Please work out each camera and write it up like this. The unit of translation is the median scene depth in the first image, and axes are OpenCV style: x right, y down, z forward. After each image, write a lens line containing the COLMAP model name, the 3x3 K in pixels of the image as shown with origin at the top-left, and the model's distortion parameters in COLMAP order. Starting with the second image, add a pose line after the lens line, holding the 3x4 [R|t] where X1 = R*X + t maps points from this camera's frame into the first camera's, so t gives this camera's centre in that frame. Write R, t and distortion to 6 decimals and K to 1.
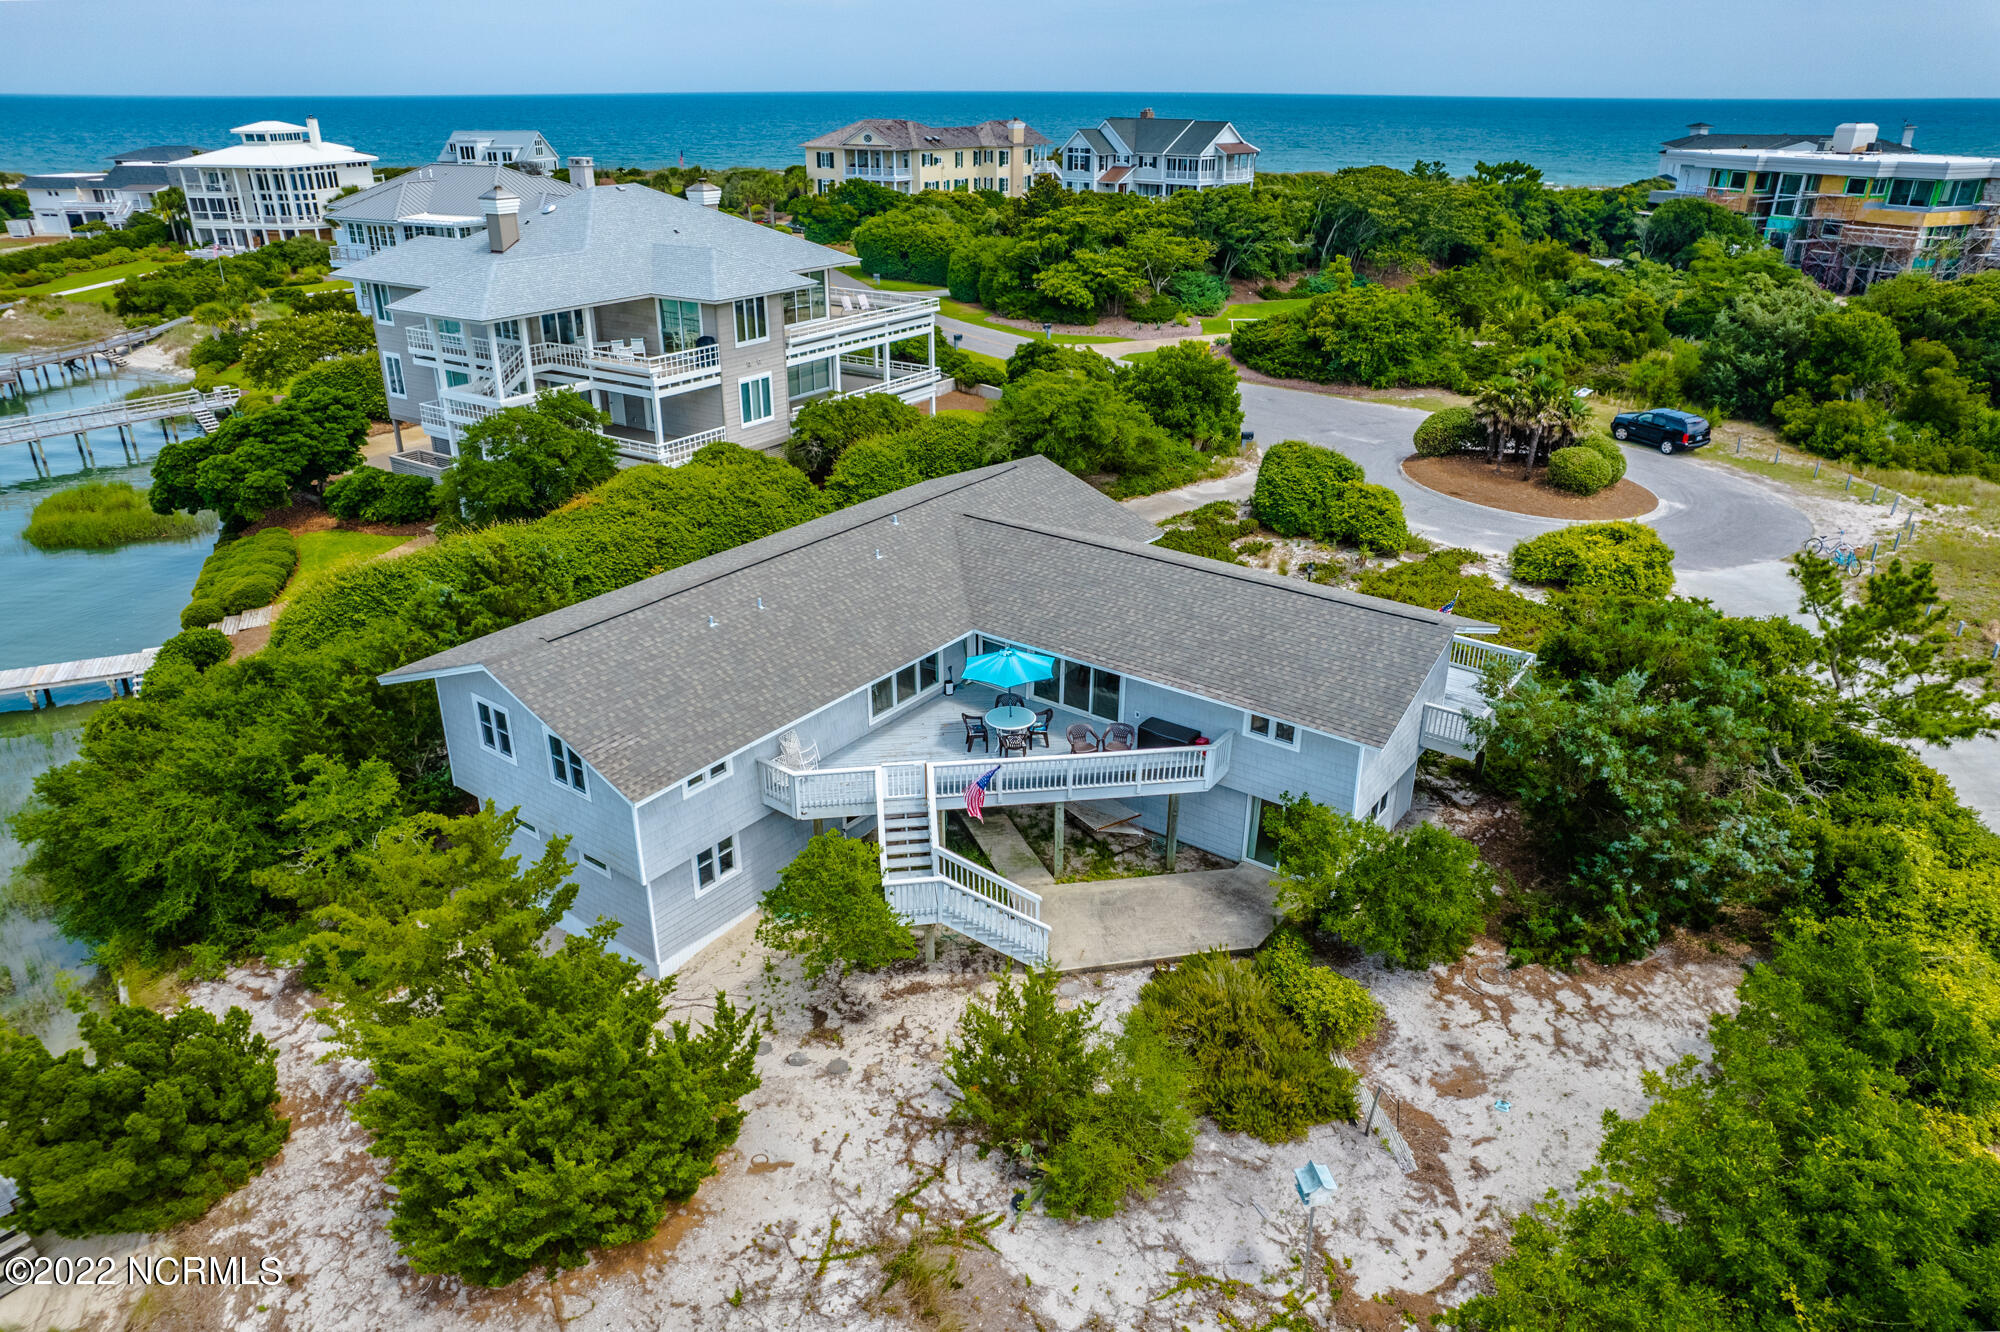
lens RADIAL K [[1299.6, 0, 1004.0], [0, 1299.6, 668.5], [0, 0, 1]] dist [-0.081761, 0.068115]
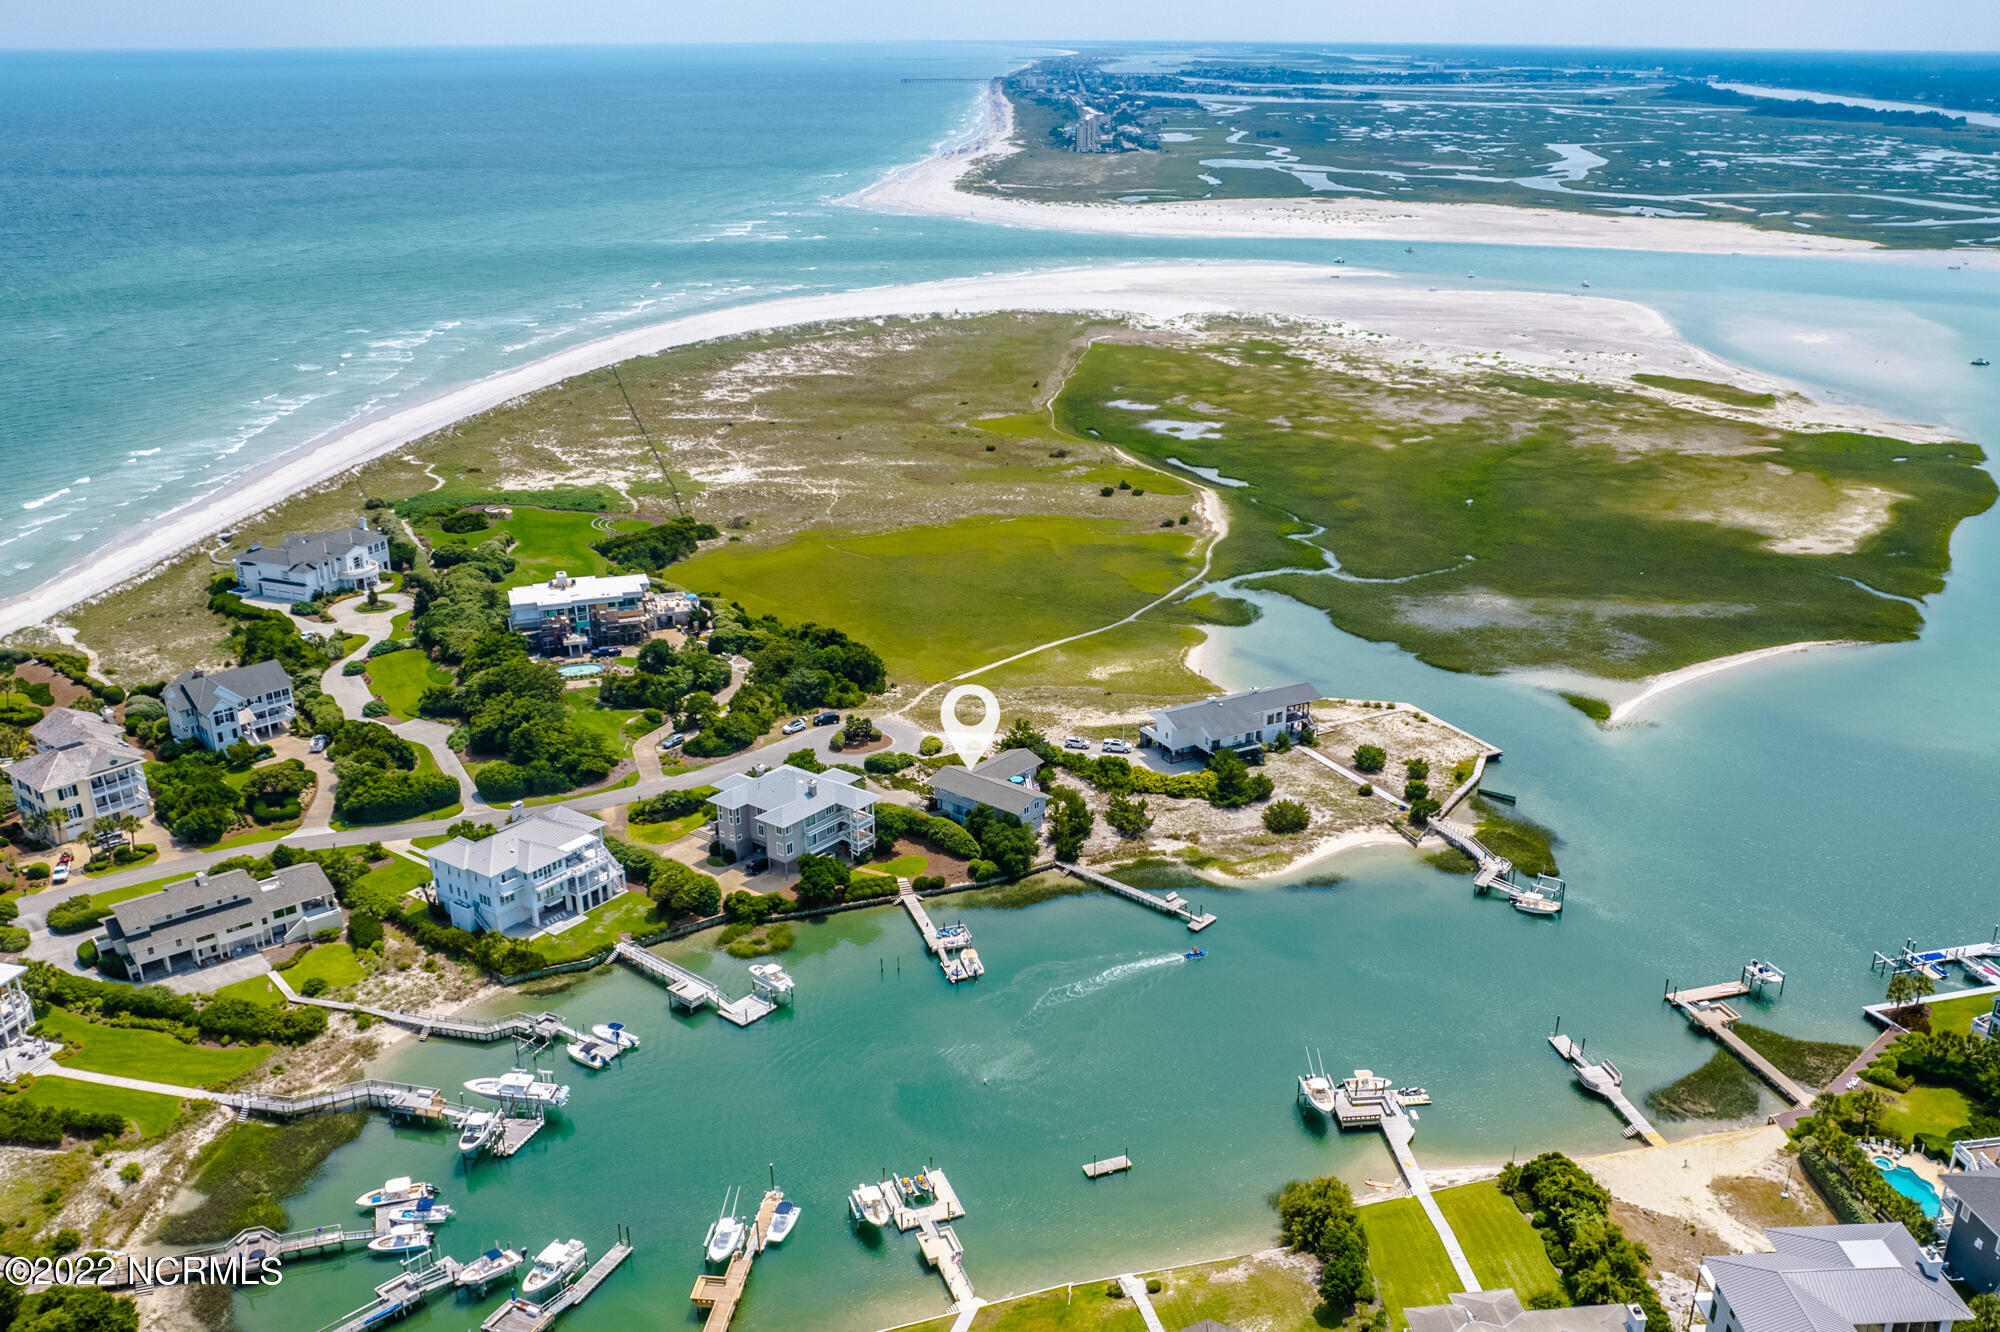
lens RADIAL K [[1641.2, 0, 1011.0], [0, 1641.2, 666.4], [0, 0, 1]] dist [-0.035414, -0.001062]
pose [[0.071920, -0.340330, 0.937552, -3.283516], [0.416252, 0.864457, 0.281866, -1.231482], [-0.906400, 0.369986, 0.203835, -0.418392]]
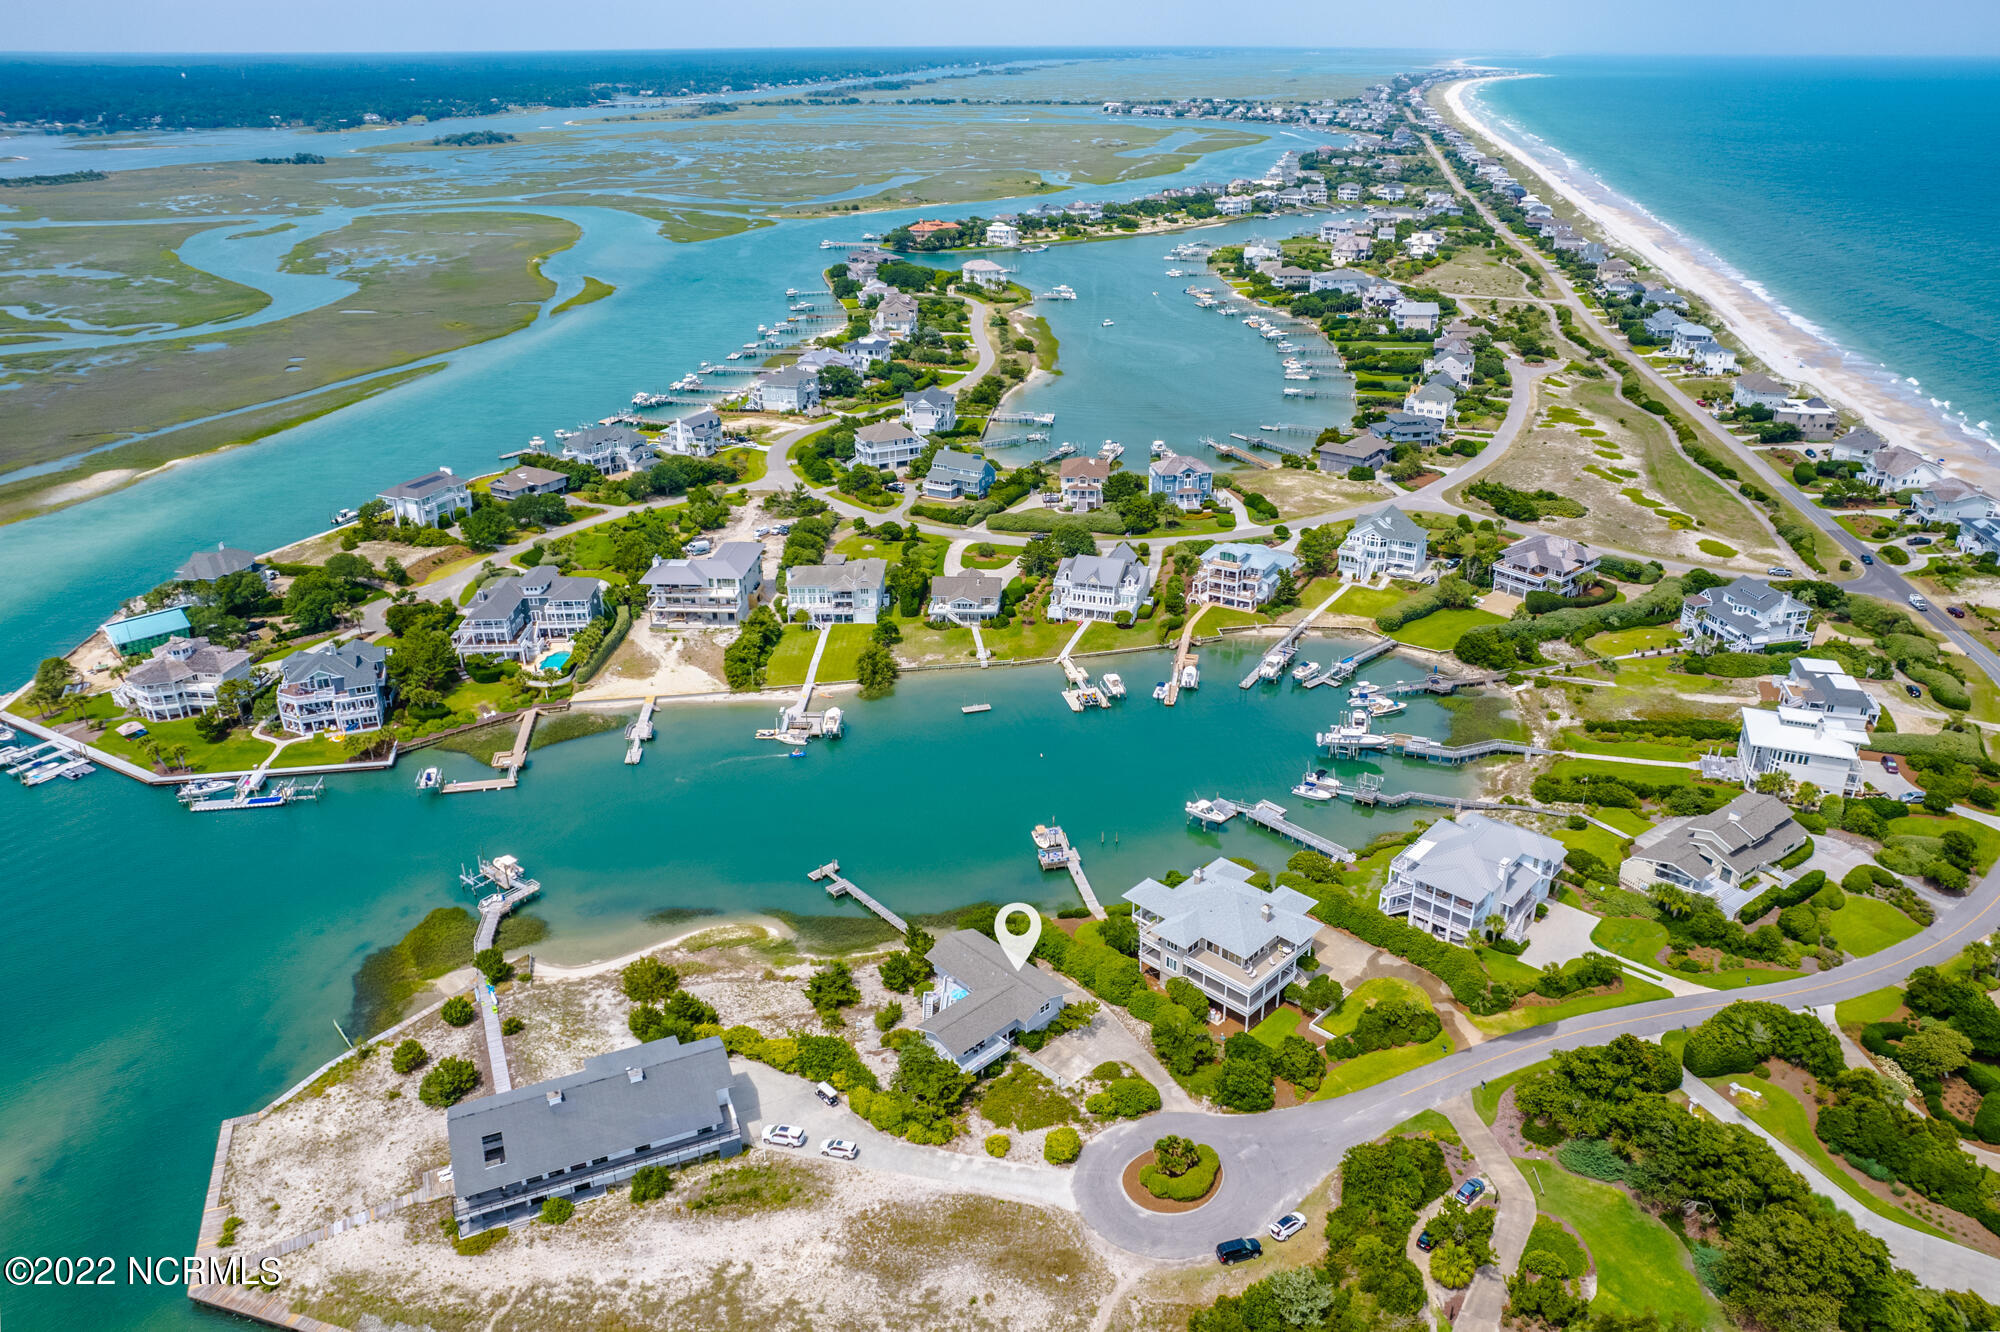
lens RADIAL K [[1380.0, 0, 1004.8], [0, 1380.0, 704.4], [0, 0, 1]] dist [-0.053307, -0.000494]
pose [[-0.172222, 0.442514, -0.880069, 1.859910], [-0.395966, 0.786961, 0.473185, -1.550392], [0.901971, 0.429970, 0.039688, 0.153874]]
